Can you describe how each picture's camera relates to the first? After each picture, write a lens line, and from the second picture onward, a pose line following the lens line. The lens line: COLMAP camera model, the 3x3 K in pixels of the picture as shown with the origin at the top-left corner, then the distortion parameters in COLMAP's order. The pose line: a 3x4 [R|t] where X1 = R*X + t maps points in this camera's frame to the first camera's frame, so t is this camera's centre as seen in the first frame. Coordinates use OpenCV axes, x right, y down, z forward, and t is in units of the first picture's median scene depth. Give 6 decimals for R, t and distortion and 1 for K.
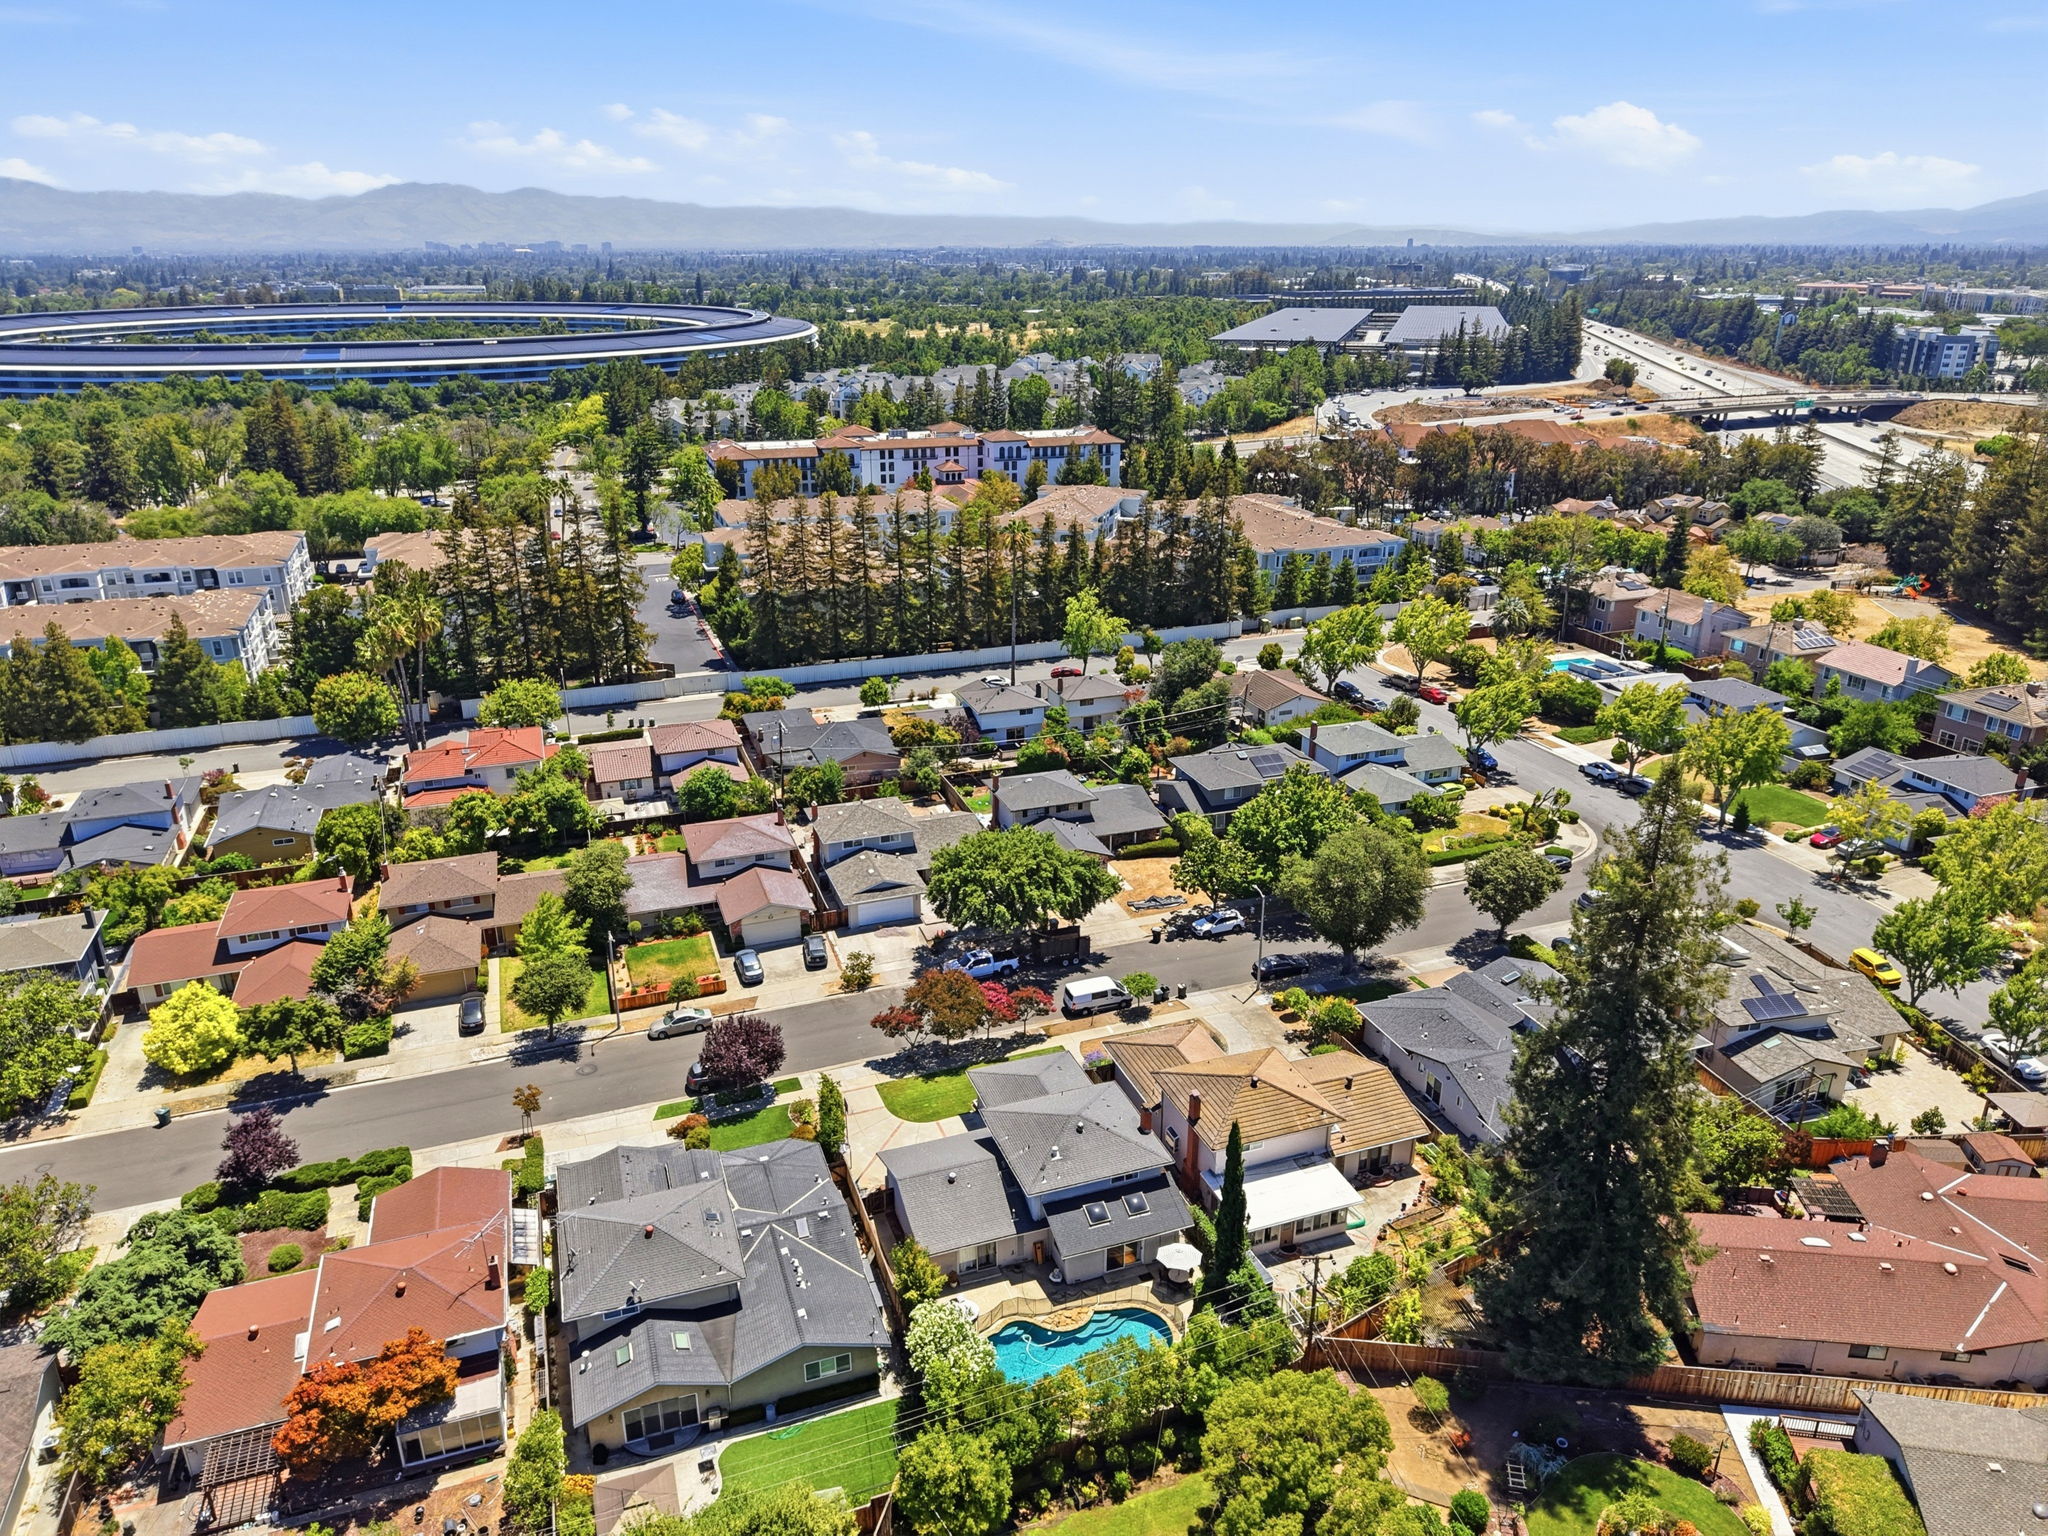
lens RADIAL K [[1366.0, 0, 1022.3], [0, 1366.0, 771.4], [0, 0, 1]] dist [0.029112, -0.031634]
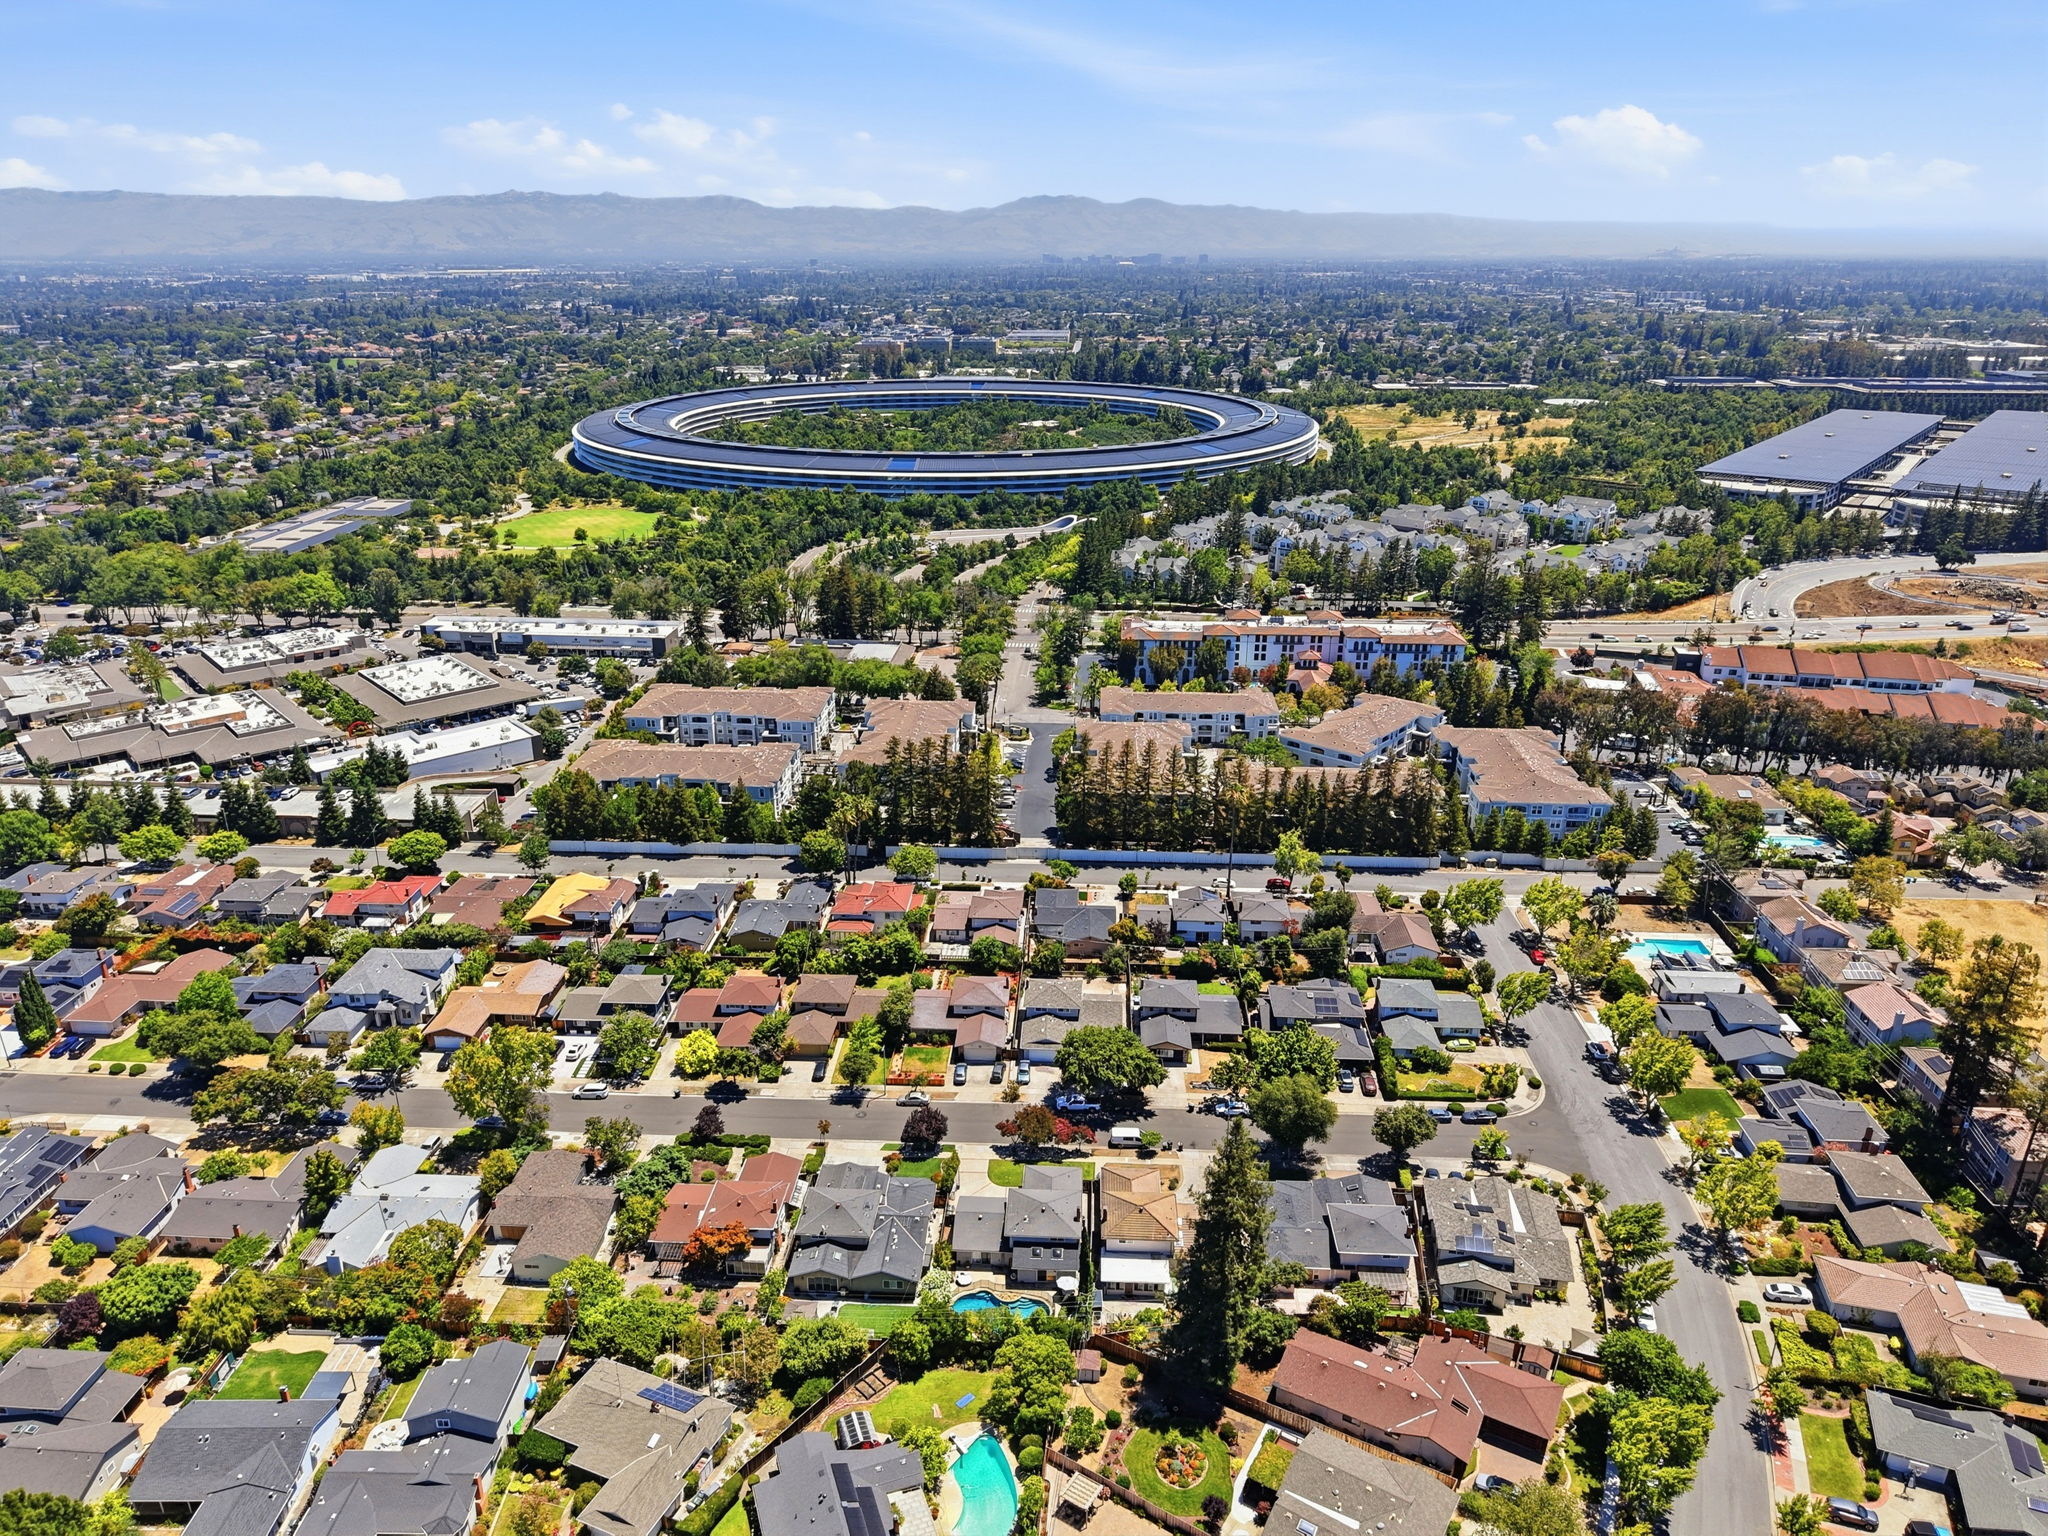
lens RADIAL K [[1366.0, 0, 1022.8], [0, 1366.0, 782.7], [0, 0, 1]] dist [0.029112, -0.031634]
pose [[0.920023, 0.142854, -0.364899, 0.480529], [-0.140101, 0.989548, 0.034161, -0.312102], [0.365965, 0.019694, 0.930420, -0.661530]]
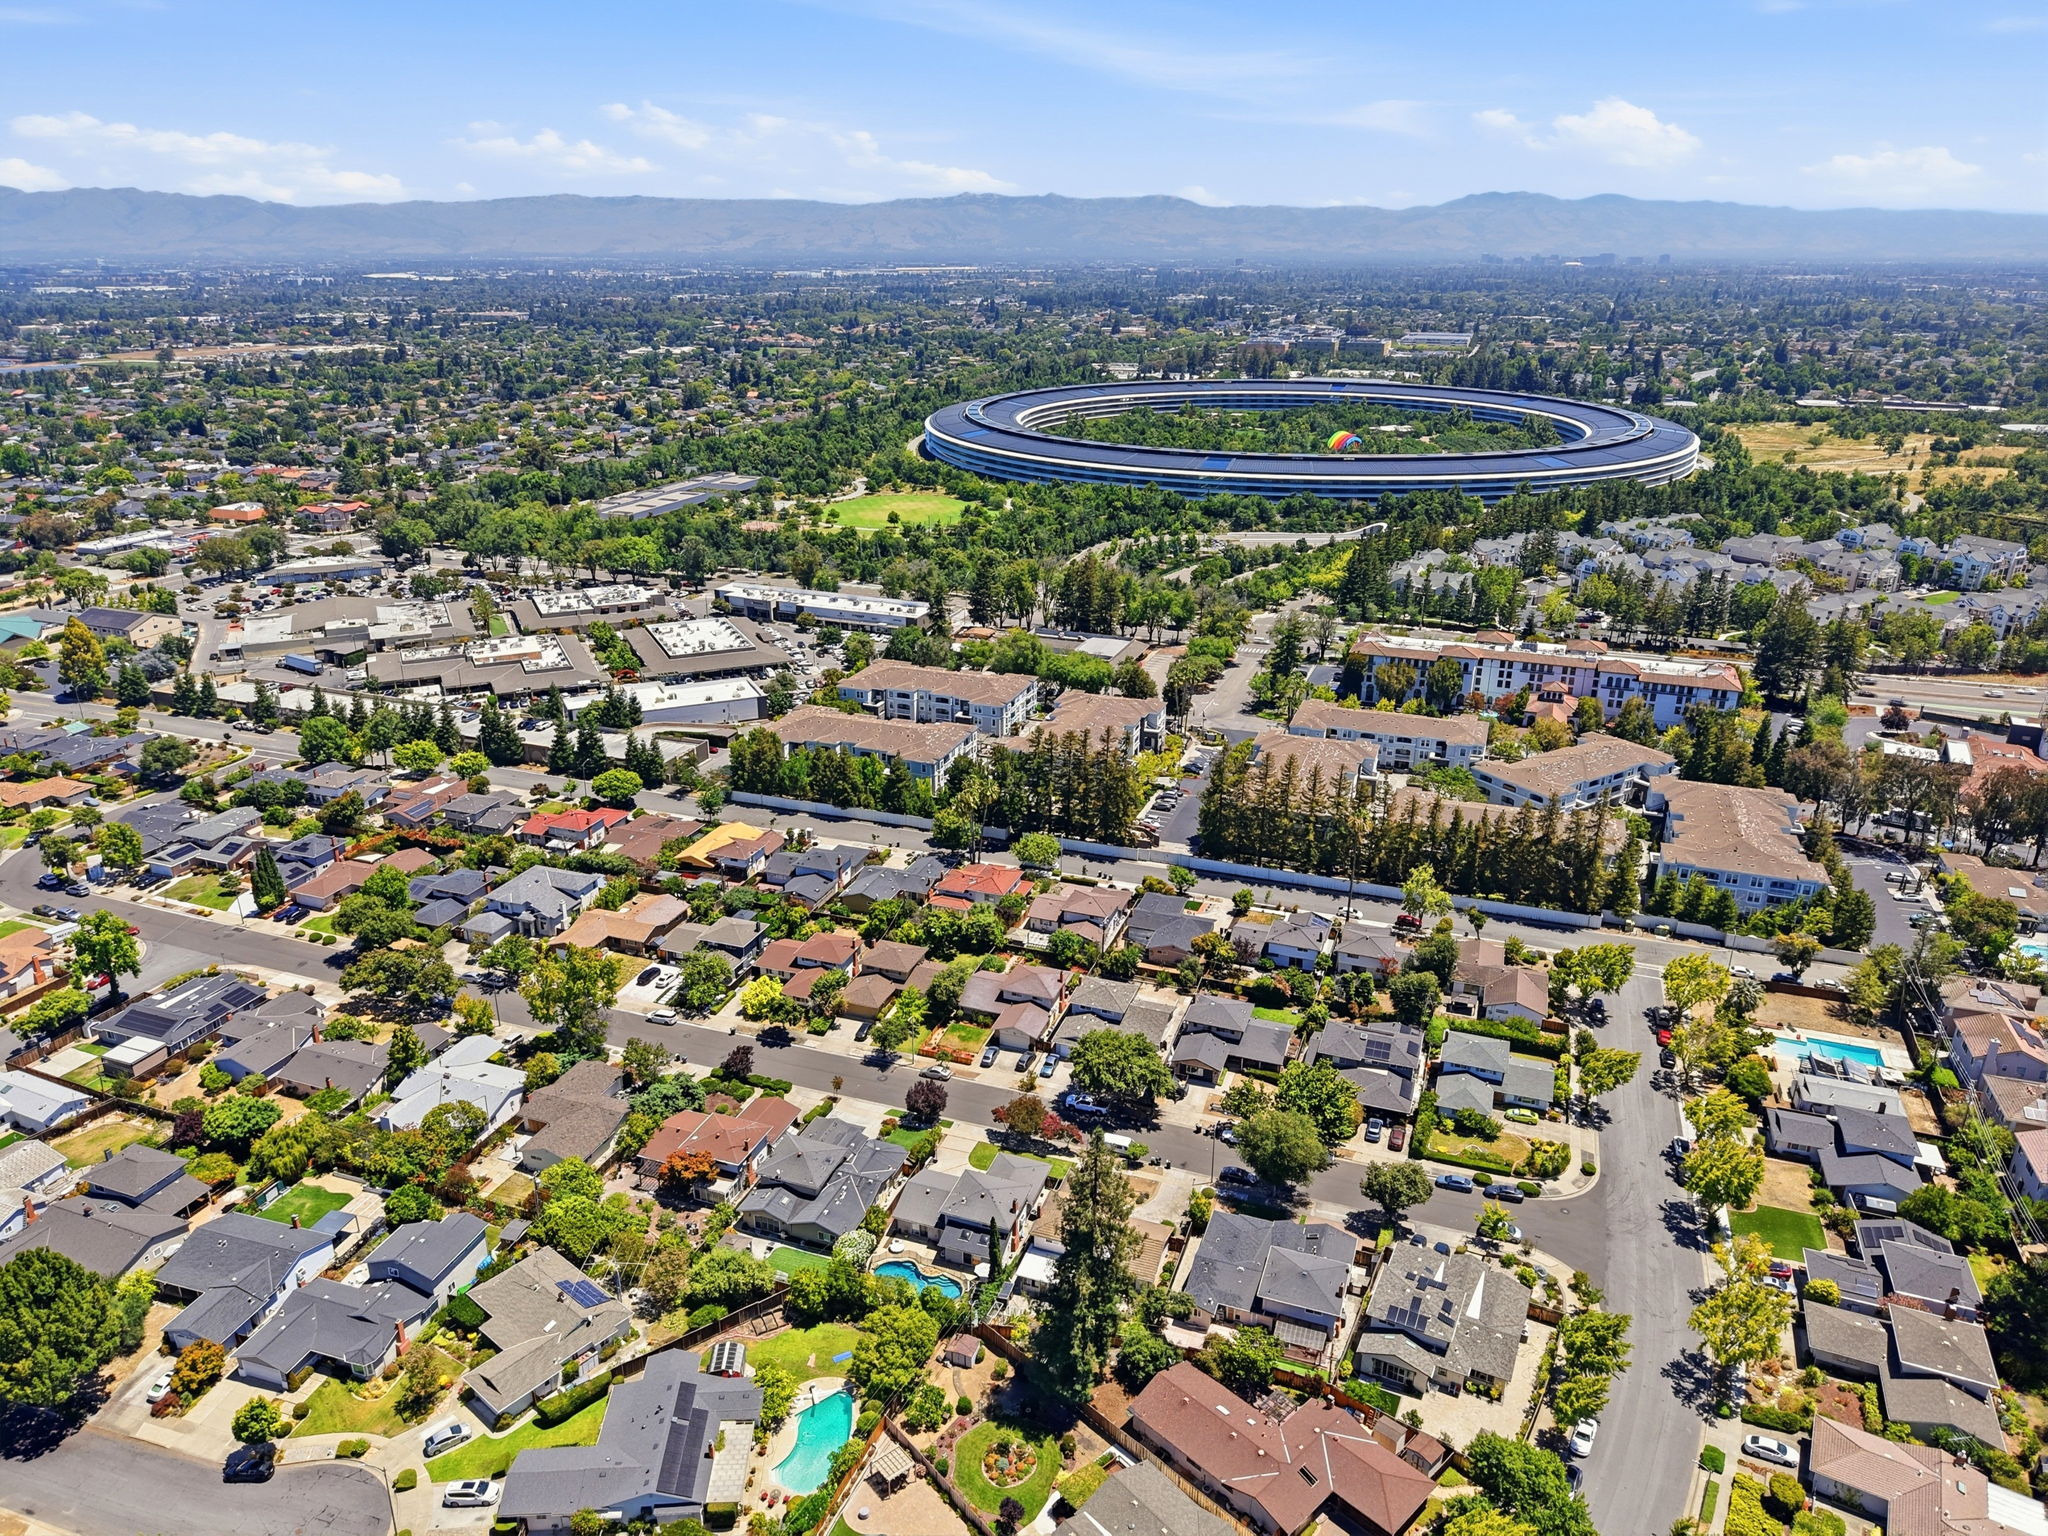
lens RADIAL K [[1366.0, 0, 1022.3], [0, 1366.0, 789.3], [0, 0, 1]] dist [0.029112, -0.031634]
pose [[0.766532, 0.238797, -0.596158, 0.842703], [-0.231968, 0.968578, 0.089712, -0.381126], [0.598848, 0.069522, 0.797839, -0.467205]]
